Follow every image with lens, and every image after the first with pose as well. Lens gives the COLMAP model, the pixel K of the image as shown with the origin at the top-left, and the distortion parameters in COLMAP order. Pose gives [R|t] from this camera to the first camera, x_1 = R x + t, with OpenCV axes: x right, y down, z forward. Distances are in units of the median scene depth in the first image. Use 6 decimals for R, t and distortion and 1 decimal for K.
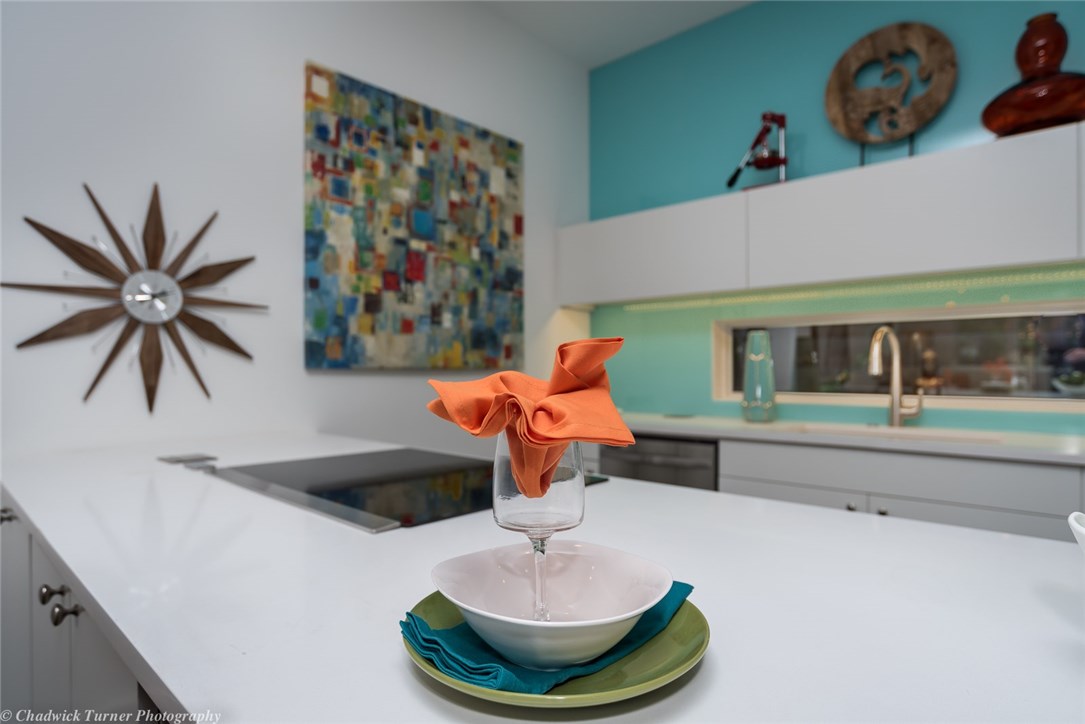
lens RADIAL K [[574.2, 0, 542.5], [0, 574.2, 362.0], [0, 0, 1]] dist [-0.021474, -0.000169]
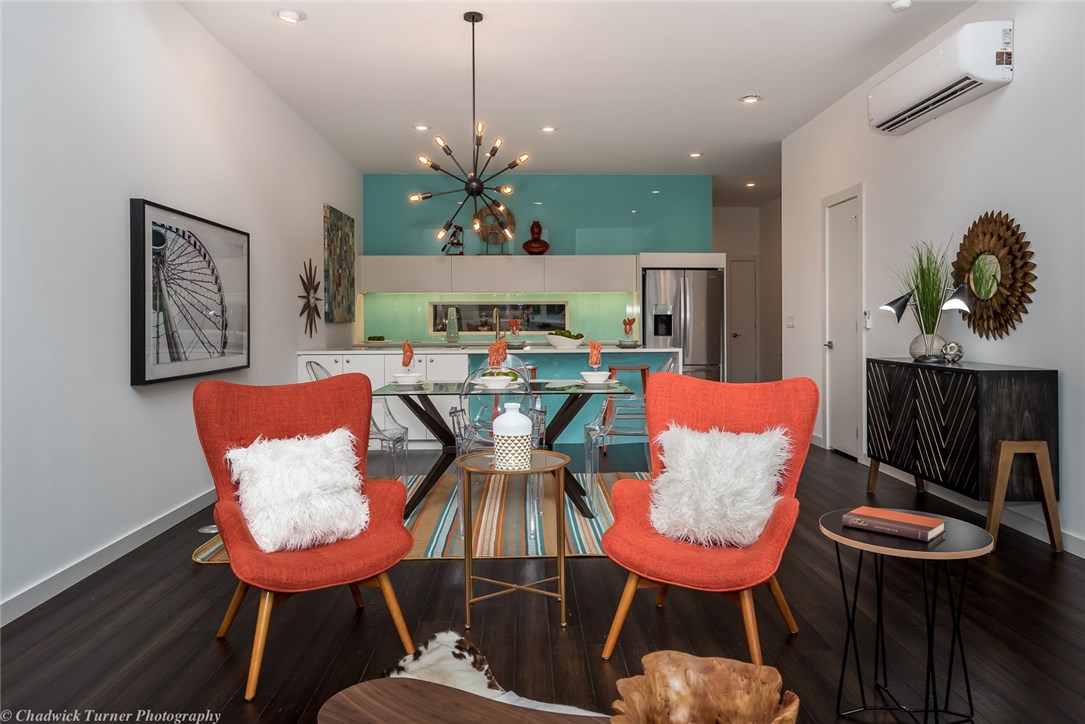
lens RADIAL K [[689.8, 0, 542.5], [0, 689.8, 362.0], [0, 0, 1]] dist [-0.000185, -0.000089]
pose [[0.735801, -0.041650, 0.675916, -1.506943], [-0.002655, 0.997922, 0.064382, -0.011596], [-0.677193, -0.049167, 0.734161, -1.657520]]
